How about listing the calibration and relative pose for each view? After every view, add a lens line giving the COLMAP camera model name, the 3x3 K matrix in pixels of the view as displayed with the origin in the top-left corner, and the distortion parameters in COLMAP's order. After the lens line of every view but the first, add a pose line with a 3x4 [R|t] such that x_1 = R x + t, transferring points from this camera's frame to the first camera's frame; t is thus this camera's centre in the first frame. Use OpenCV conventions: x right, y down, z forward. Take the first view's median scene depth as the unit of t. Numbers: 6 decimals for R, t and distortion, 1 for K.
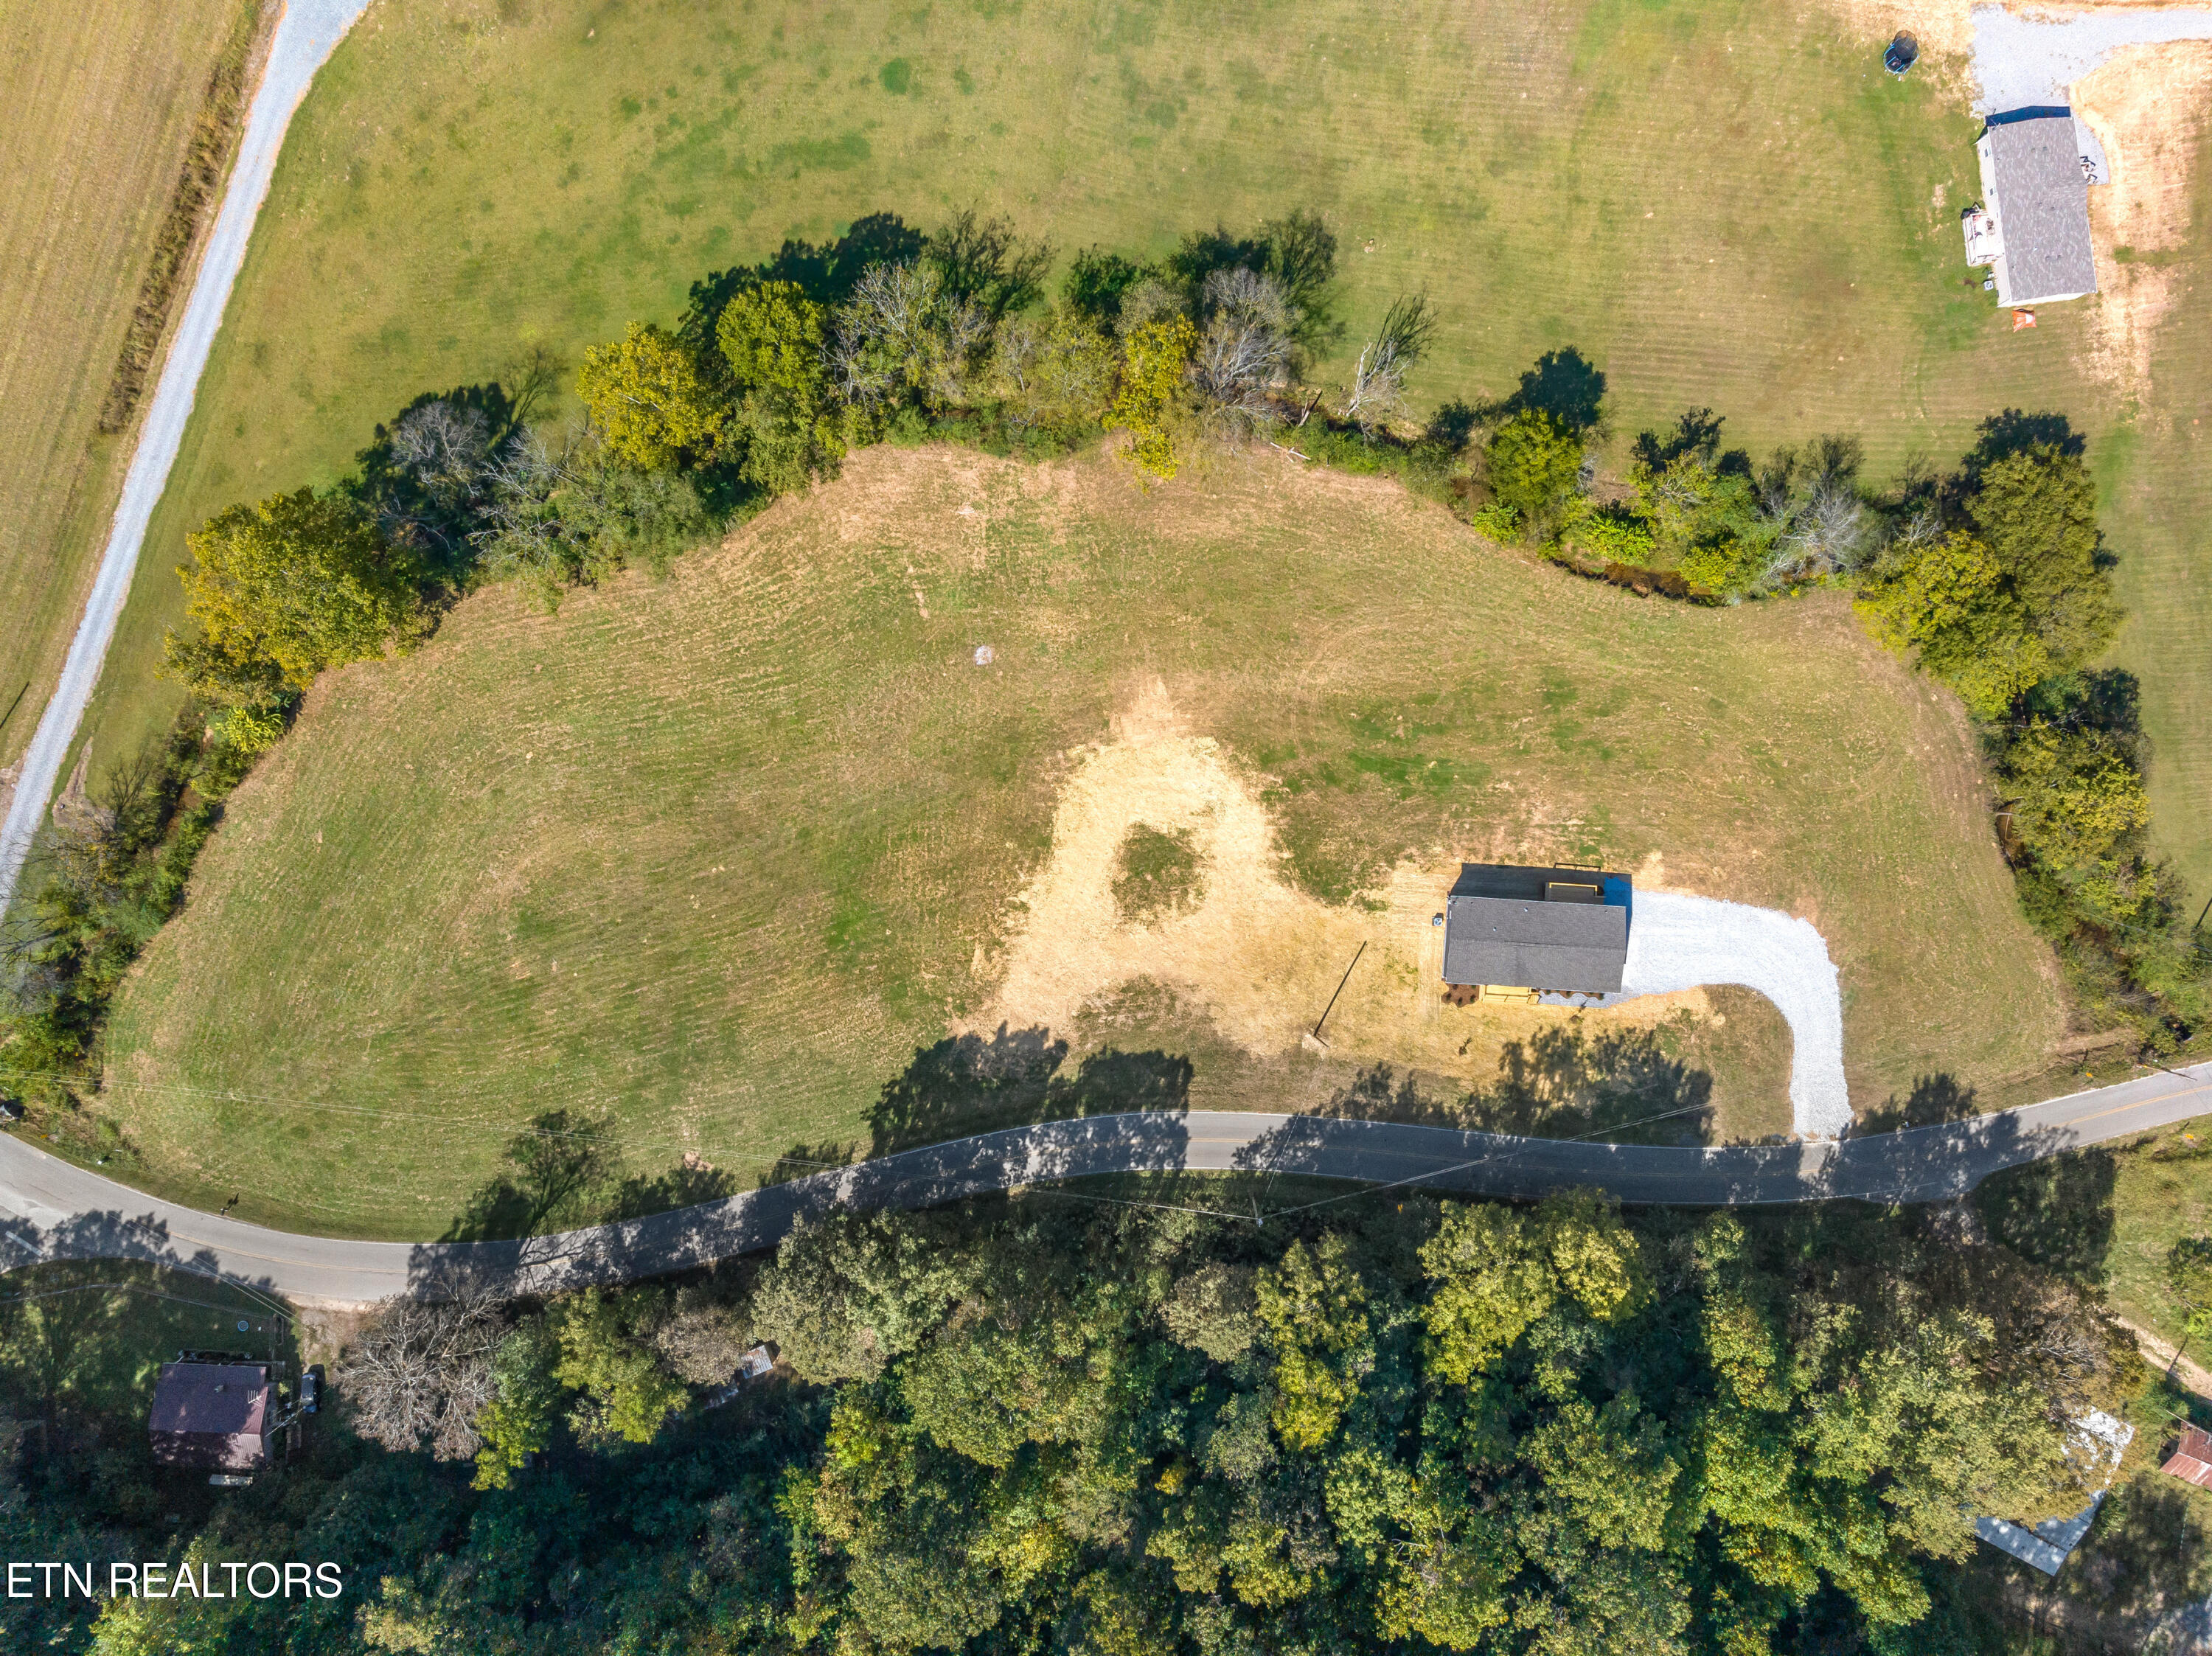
lens RADIAL K [[1542.0, 0, 1116.3], [0, 1542.0, 835.7], [0, 0, 1]] dist [-0.043035, 0.005411]
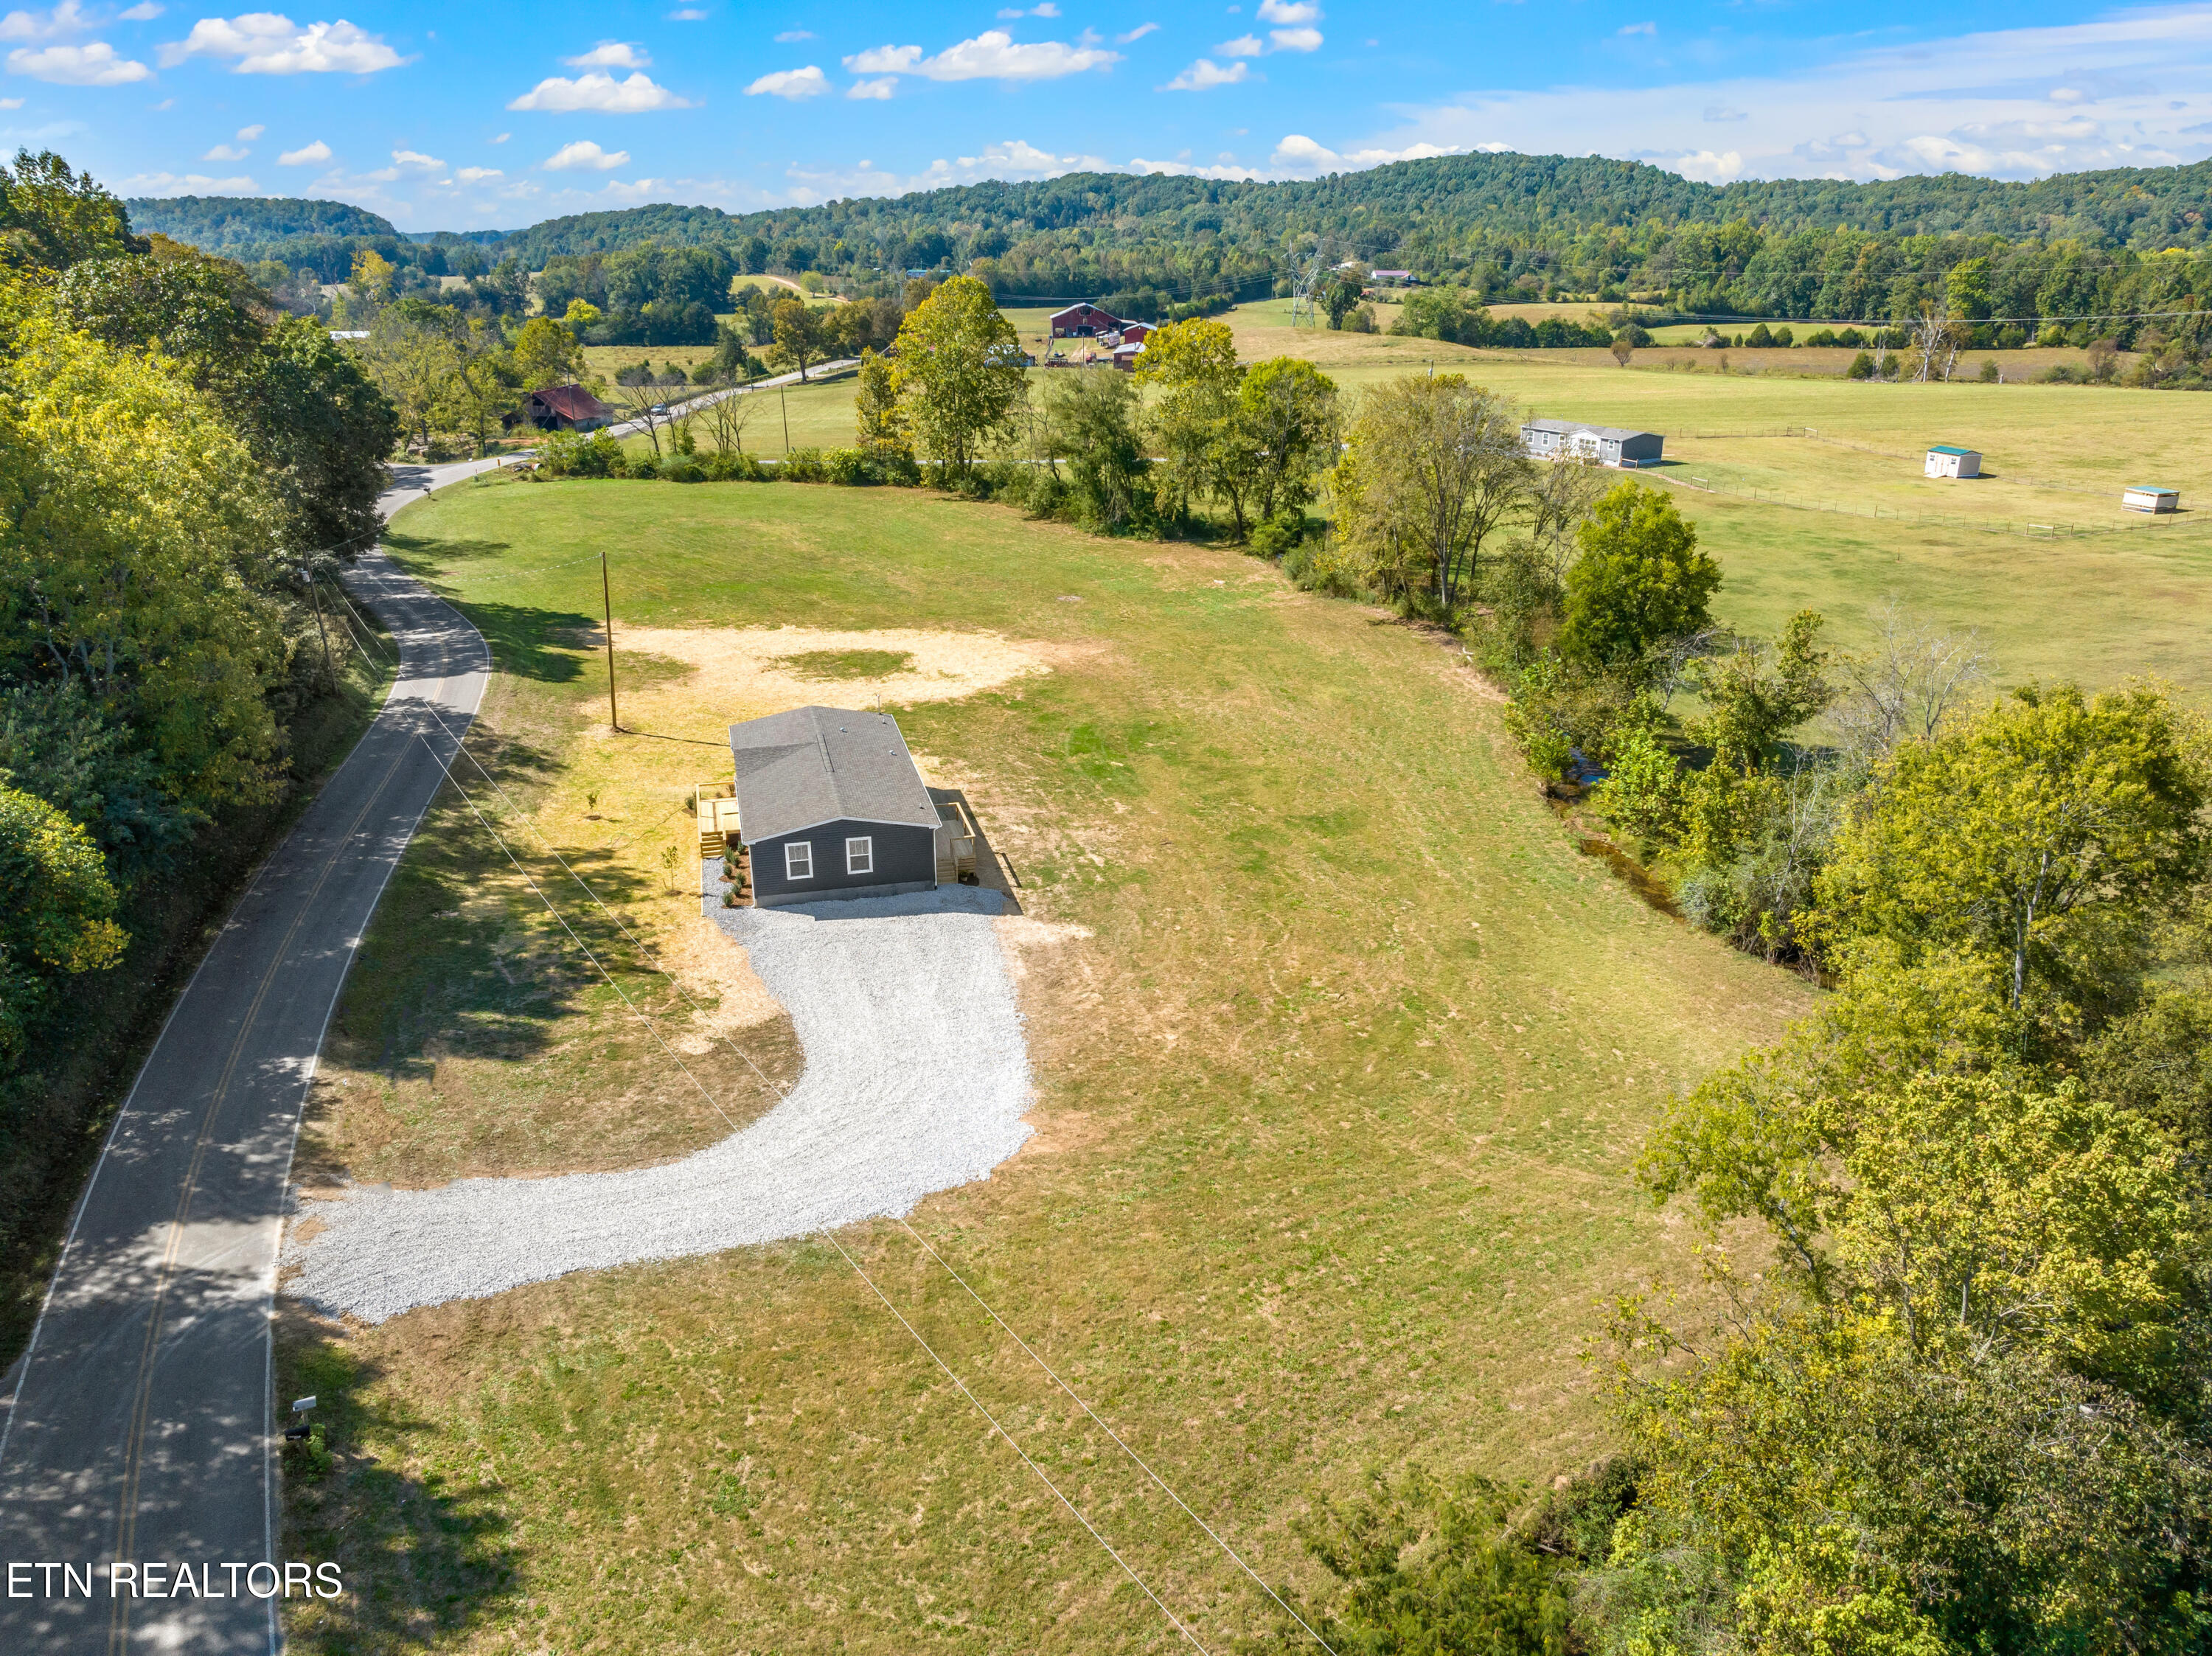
lens RADIAL K [[1542.0, 0, 1122.2], [0, 1542.0, 842.6], [0, 0, 1]] dist [-0.043035, 0.005411]
pose [[0.323749, 0.344470, -0.881208, 0.726432], [-0.946084, 0.107454, -0.305579, 0.130616], [-0.010573, 0.932628, 0.360685, 0.824950]]
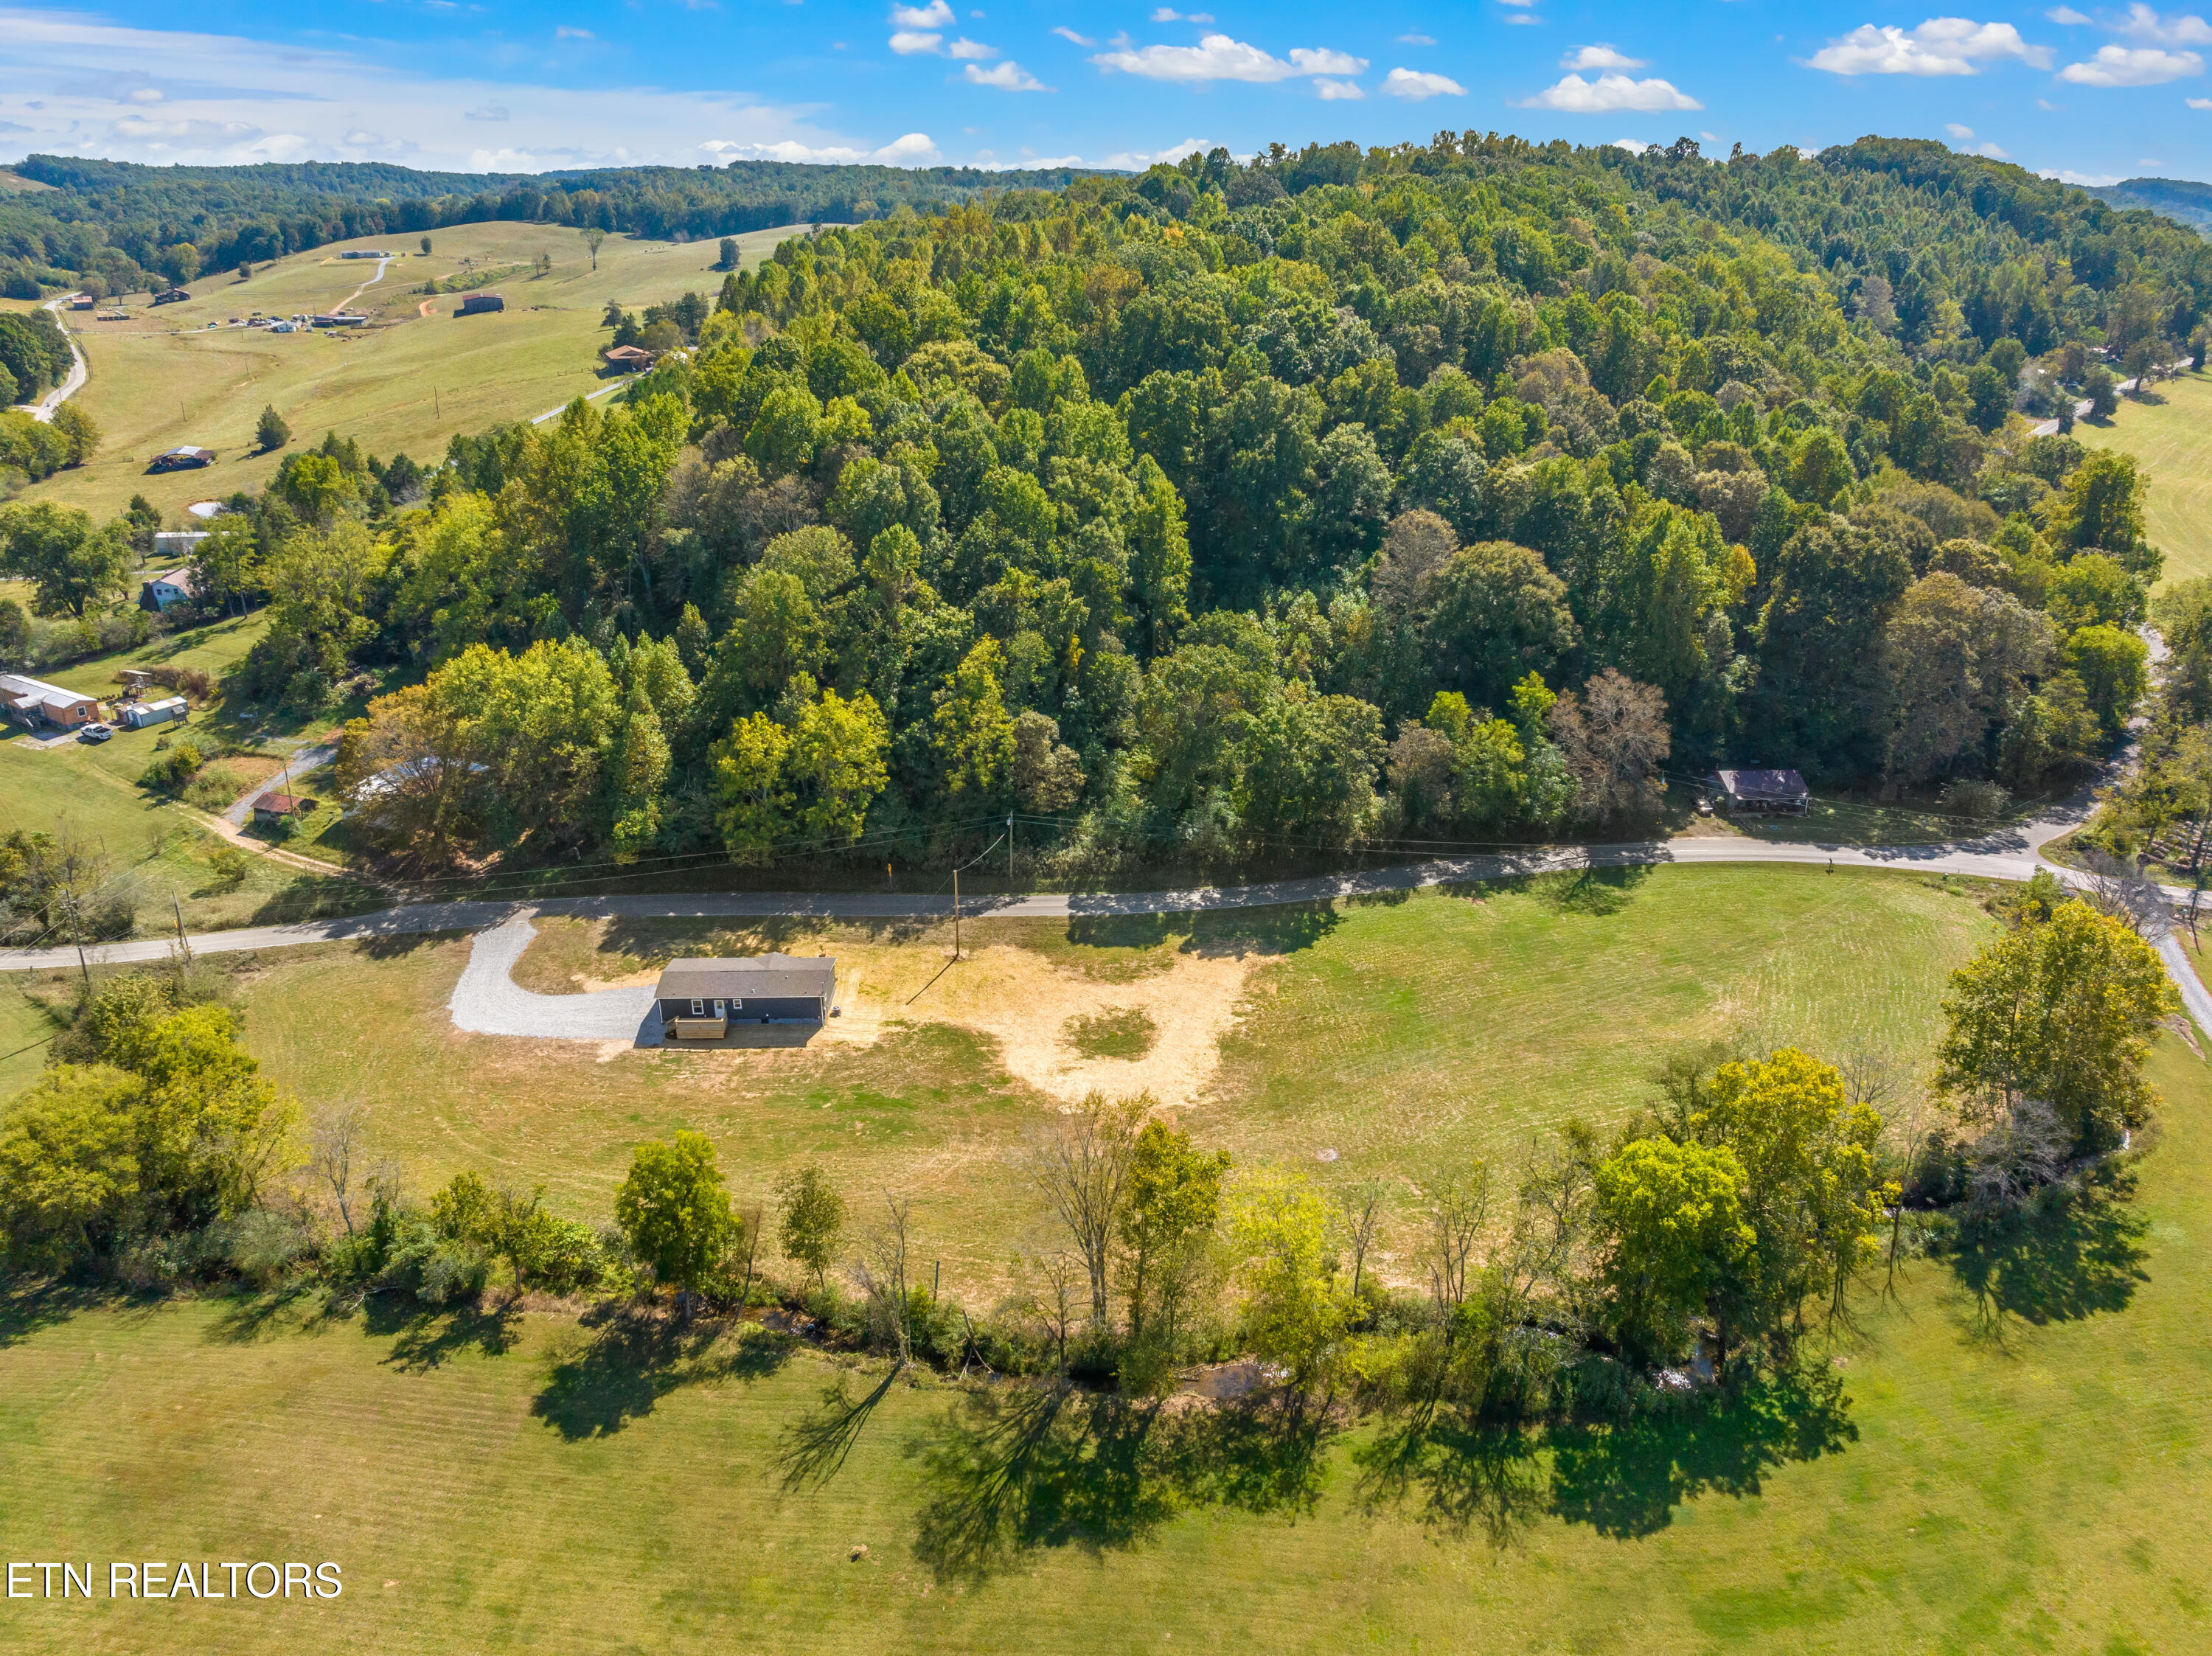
lens RADIAL K [[1542.0, 0, 1110.6], [0, 1542.0, 825.3], [0, 0, 1]] dist [-0.043035, 0.005411]
pose [[-0.996470, 0.031206, -0.077939, 0.102592], [-0.083944, -0.385183, 0.919015, -0.855887], [-0.001342, 0.922313, 0.386442, 0.487112]]
